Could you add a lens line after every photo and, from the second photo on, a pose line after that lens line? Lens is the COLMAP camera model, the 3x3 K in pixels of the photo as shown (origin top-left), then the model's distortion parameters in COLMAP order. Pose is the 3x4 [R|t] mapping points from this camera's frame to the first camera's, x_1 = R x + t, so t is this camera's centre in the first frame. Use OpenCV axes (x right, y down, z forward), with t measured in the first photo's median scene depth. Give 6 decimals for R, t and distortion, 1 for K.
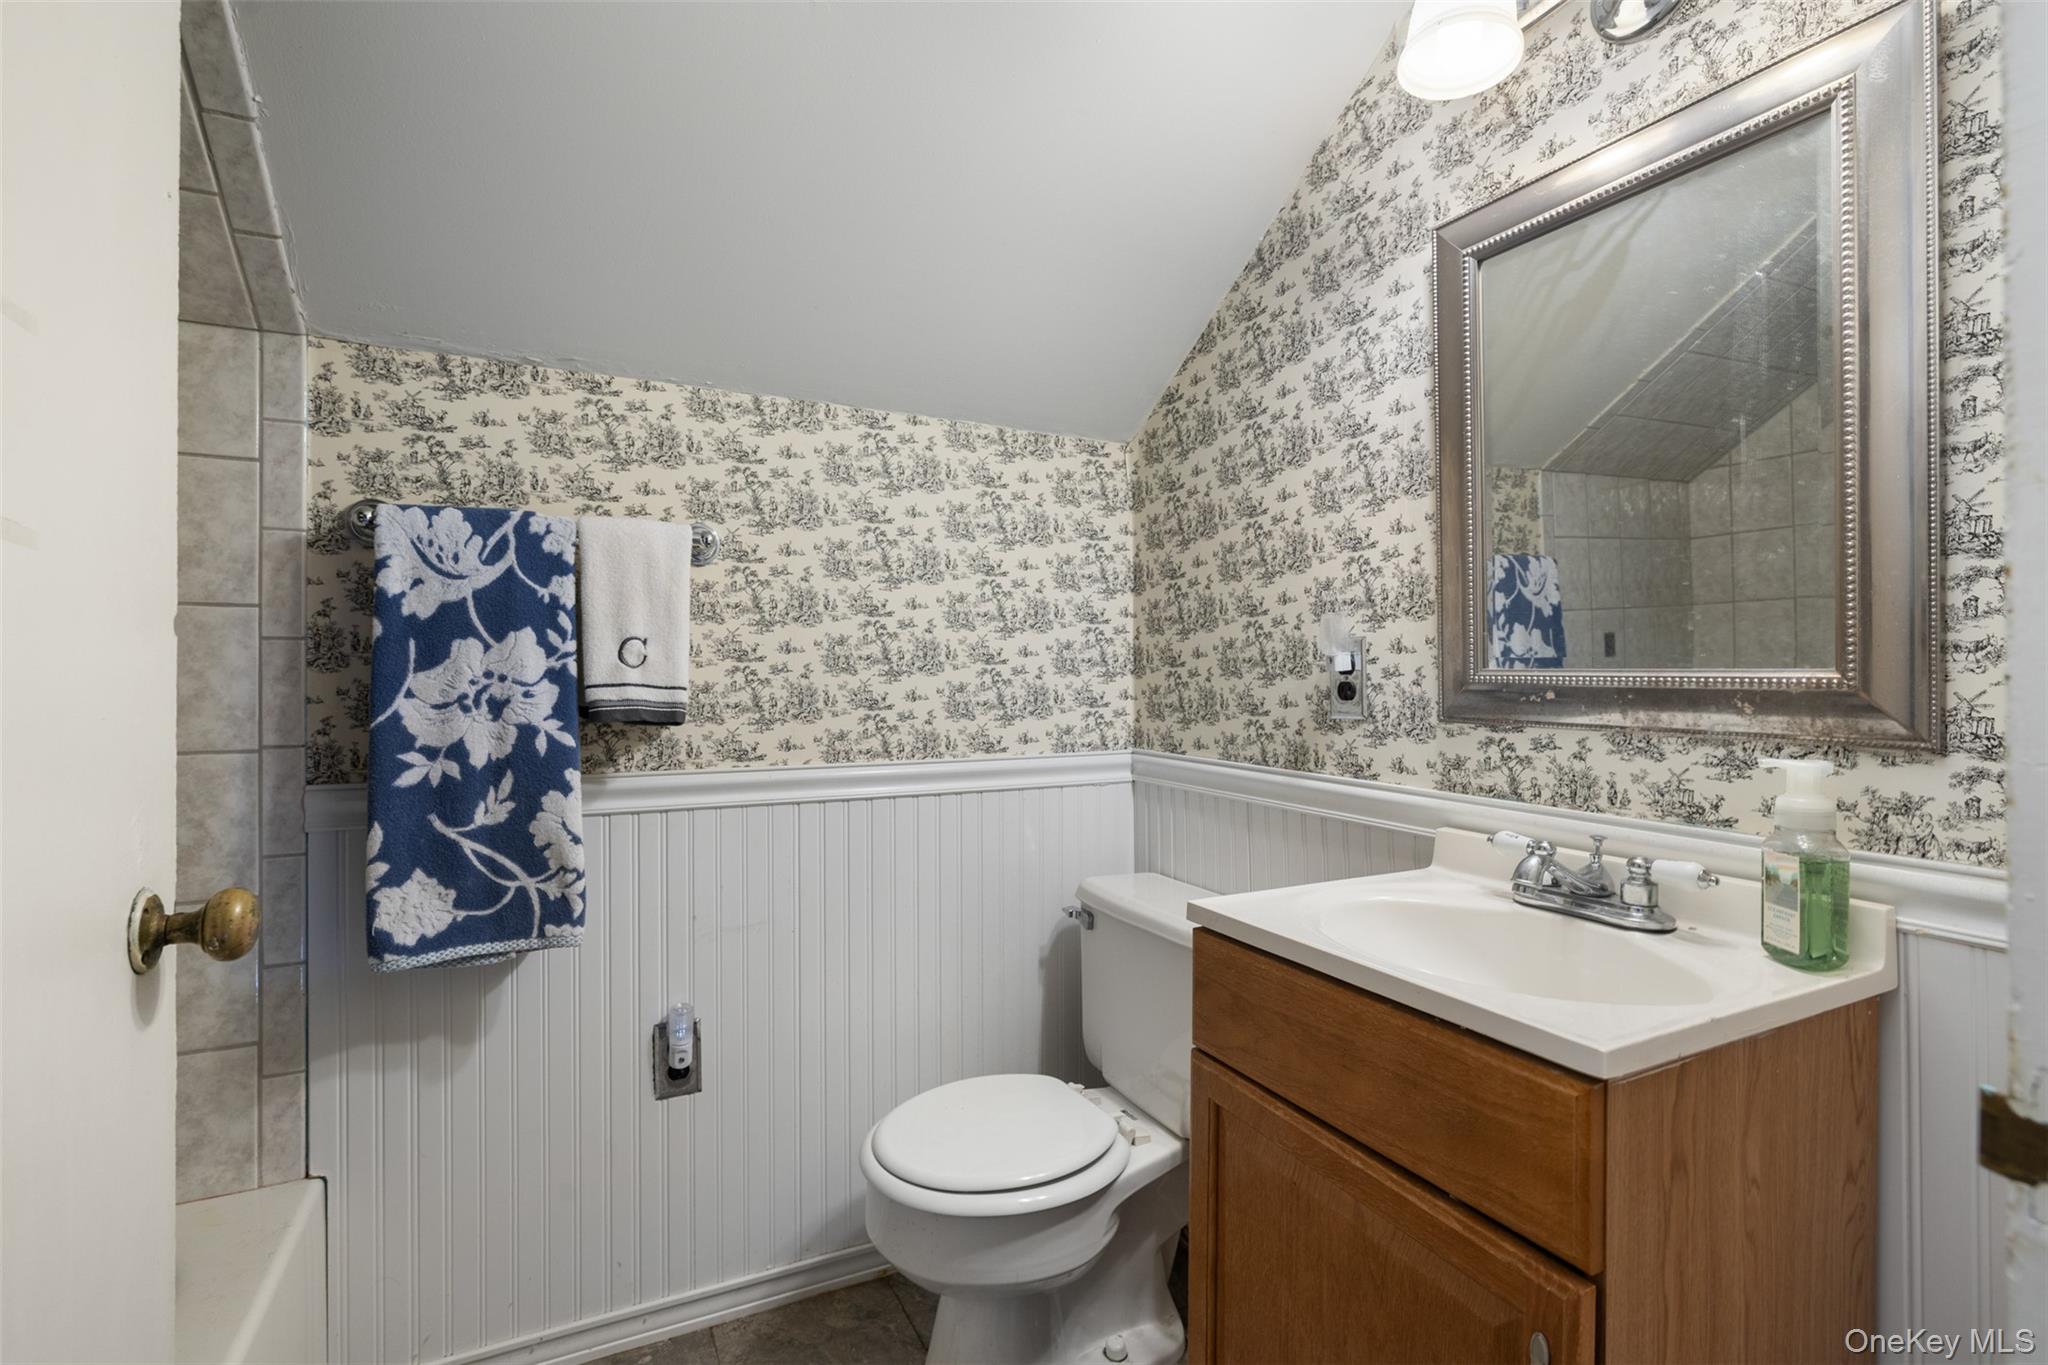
lens RADIAL K [[914.9, 0, 1007.9], [0, 914.9, 668.7], [0, 0, 1]] dist [-0.007397, 0.000613]
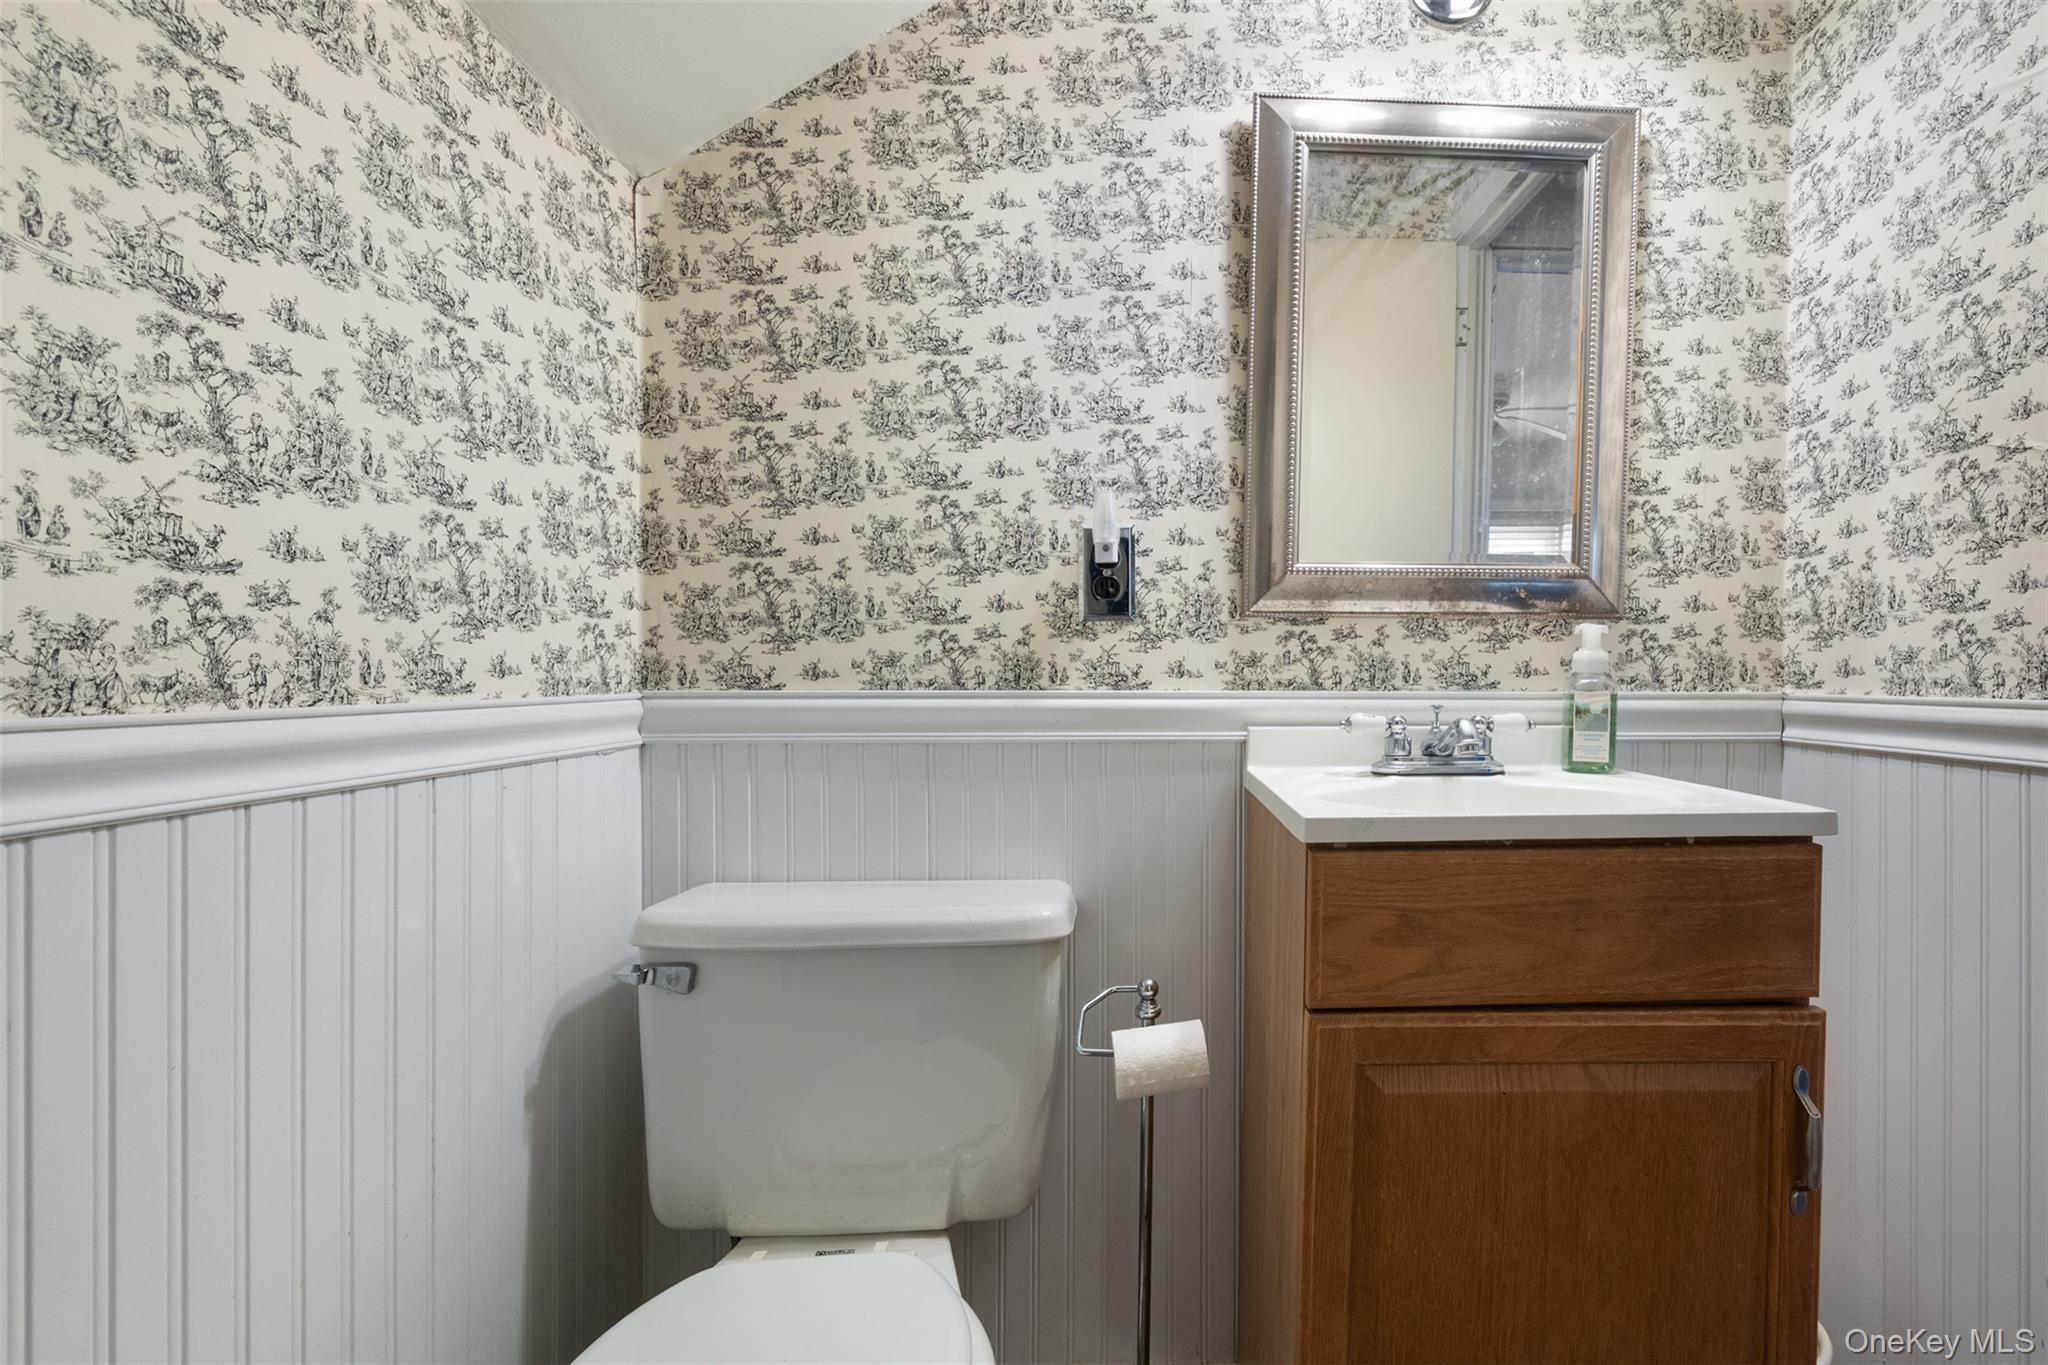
lens RADIAL K [[976.2, 0, 1025.1], [0, 976.2, 701.9], [0, 0, 1]] dist [-0.001234, -0.000247]
pose [[0.394560, -0.004854, 0.918857, -0.435647], [-0.002229, 0.999978, 0.006240, 0.110927], [-0.918867, -0.004510, 0.394541, 0.634852]]
